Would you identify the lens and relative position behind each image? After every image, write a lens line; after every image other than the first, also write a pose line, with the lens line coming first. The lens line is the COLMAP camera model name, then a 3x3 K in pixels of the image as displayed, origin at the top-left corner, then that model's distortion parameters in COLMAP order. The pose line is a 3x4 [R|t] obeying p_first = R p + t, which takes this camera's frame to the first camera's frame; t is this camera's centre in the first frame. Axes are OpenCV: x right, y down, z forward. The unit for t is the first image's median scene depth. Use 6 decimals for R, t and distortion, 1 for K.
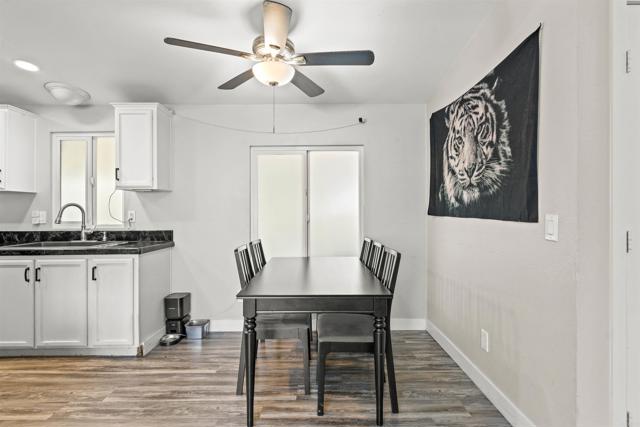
lens RADIAL K [[330.7, 0, 320.8], [0, 330.7, 209.3], [0, 0, 1]] dist [0.000133, 0.000016]
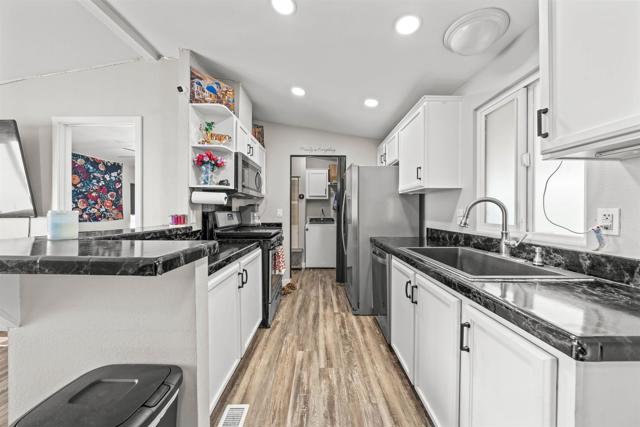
lens RADIAL K [[218.0, 0, 318.7], [0, 218.0, 212.9], [0, 0, 1]] dist [-0.006113, 0.000440]
pose [[-0.010303, 0.011549, -0.999880, -0.309919], [0.004477, 0.999924, 0.011504, 0.006858], [0.999937, -0.004358, -0.010354, 0.671539]]
